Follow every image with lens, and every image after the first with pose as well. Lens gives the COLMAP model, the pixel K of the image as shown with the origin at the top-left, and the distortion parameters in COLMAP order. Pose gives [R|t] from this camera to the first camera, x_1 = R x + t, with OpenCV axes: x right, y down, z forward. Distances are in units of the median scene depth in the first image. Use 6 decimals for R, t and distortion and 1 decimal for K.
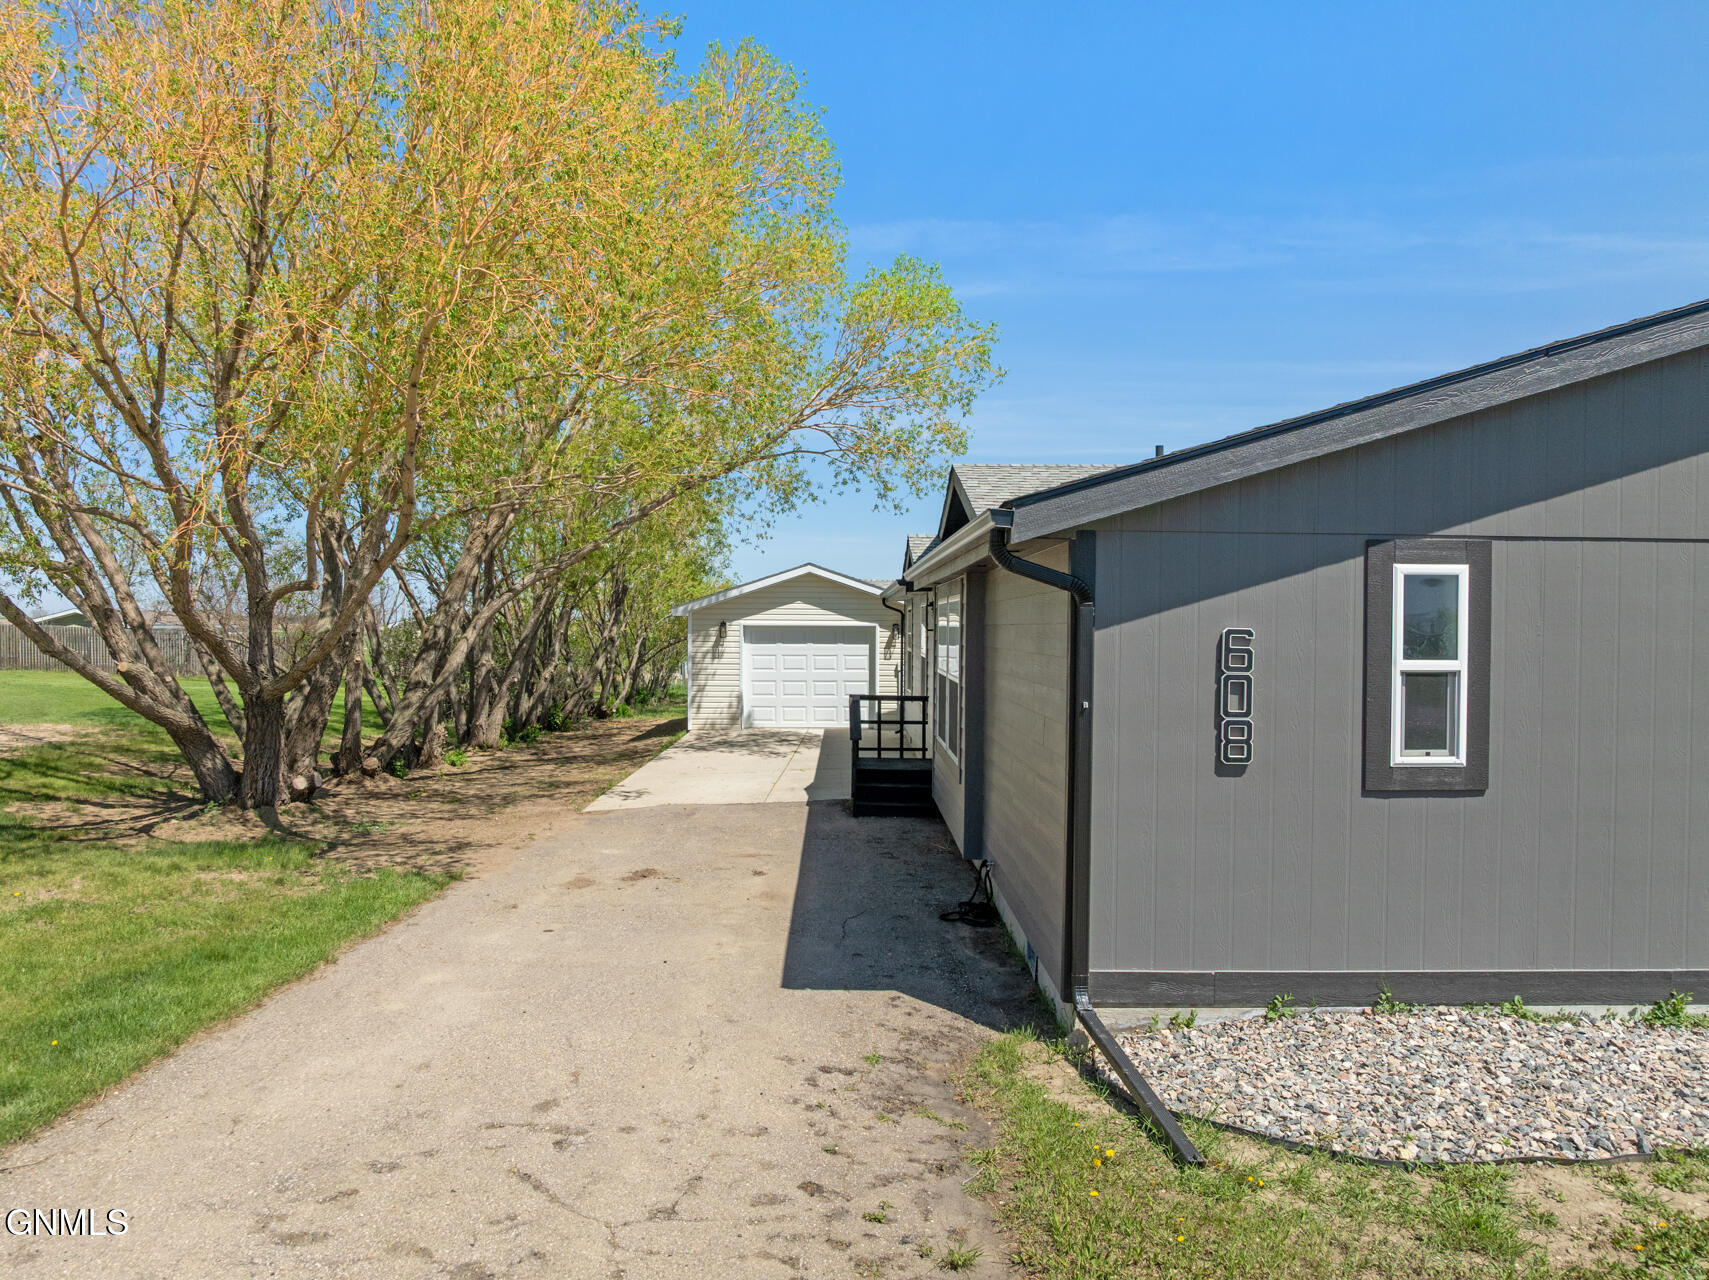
lens RADIAL K [[1221.0, 0, 854.5], [0, 1221.0, 640.0], [0, 0, 1]] dist [-0.036006, -0.000771]
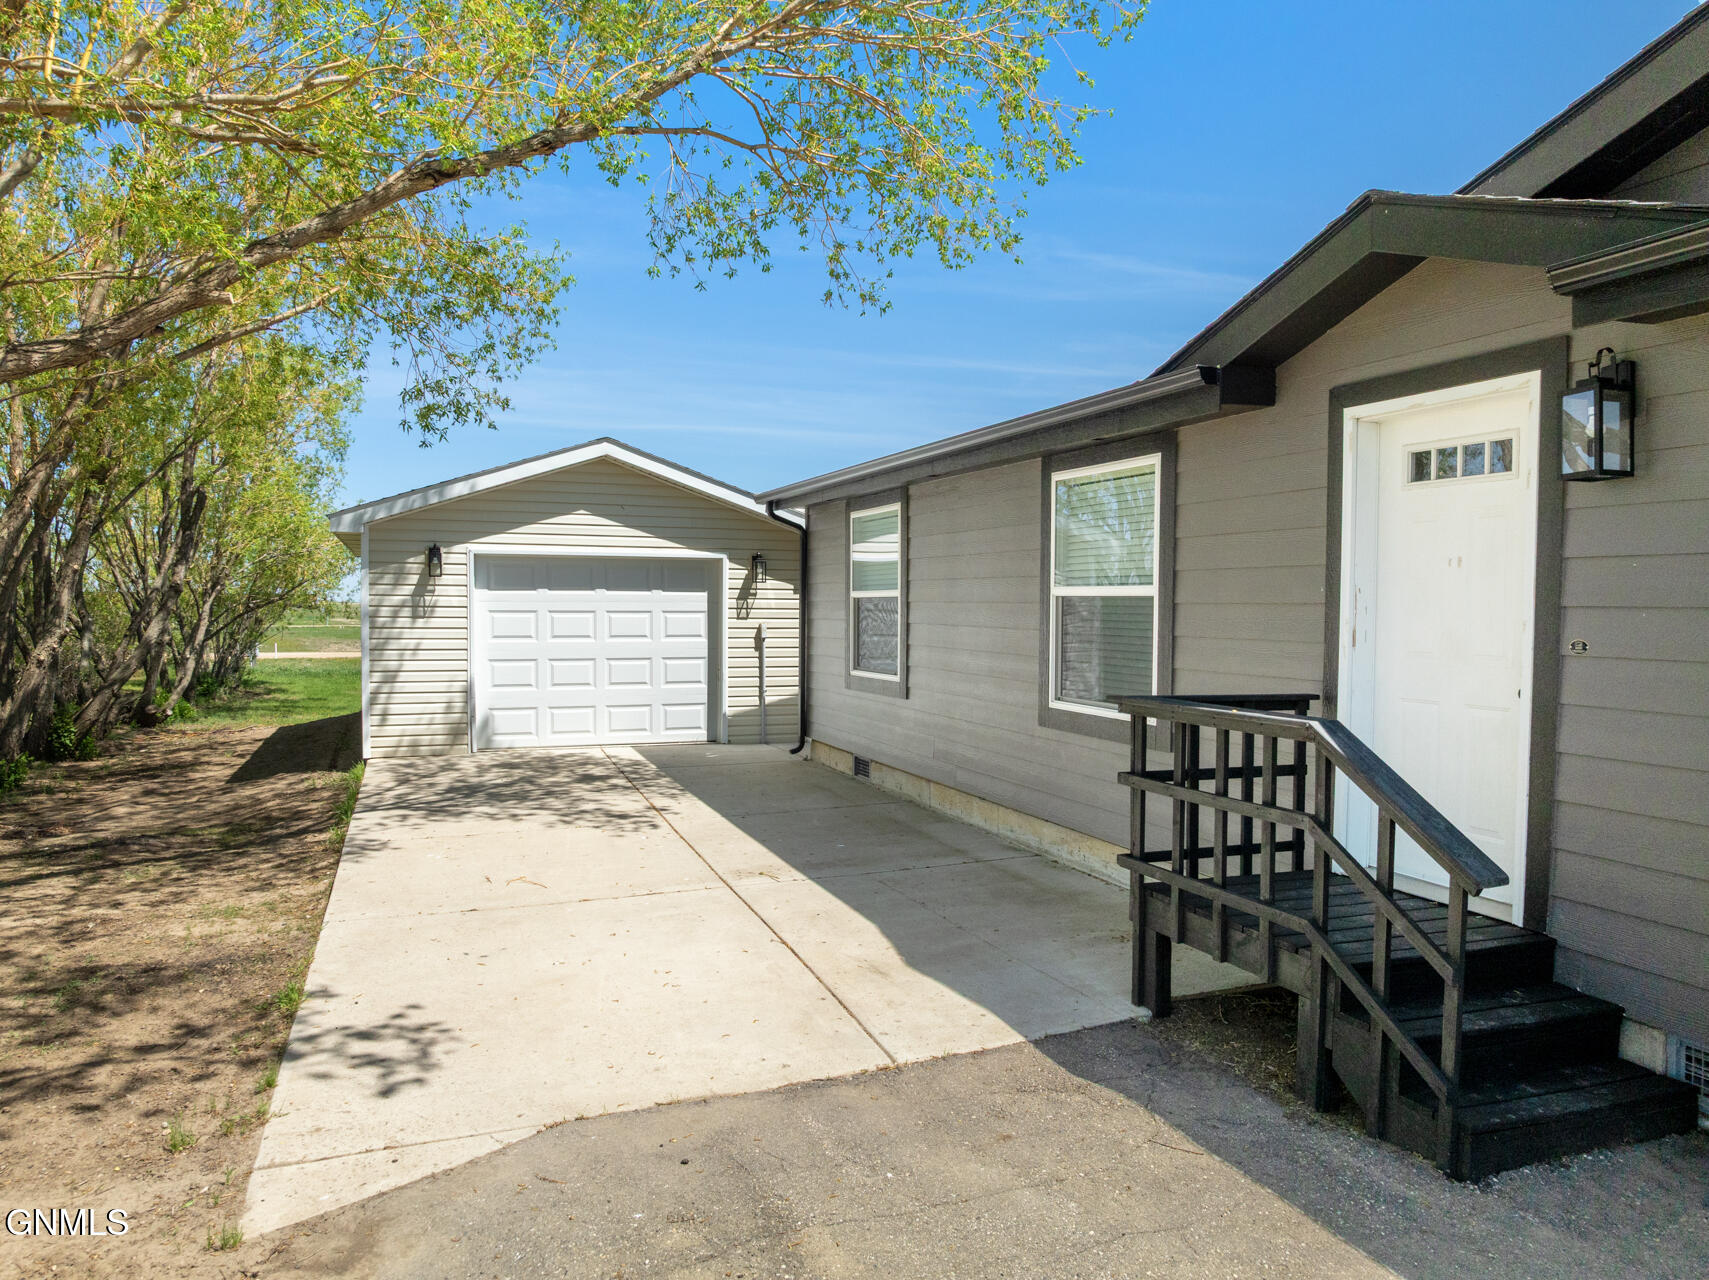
lens RADIAL K [[1221.0, 0, 854.5], [0, 1221.0, 640.0], [0, 0, 1]] dist [-0.036006, -0.000771]
pose [[0.939550, -0.008538, 0.342305, -0.116596], [0.001797, 0.999798, 0.020005, 0.014602], [-0.342406, -0.018180, 0.939376, 0.455801]]
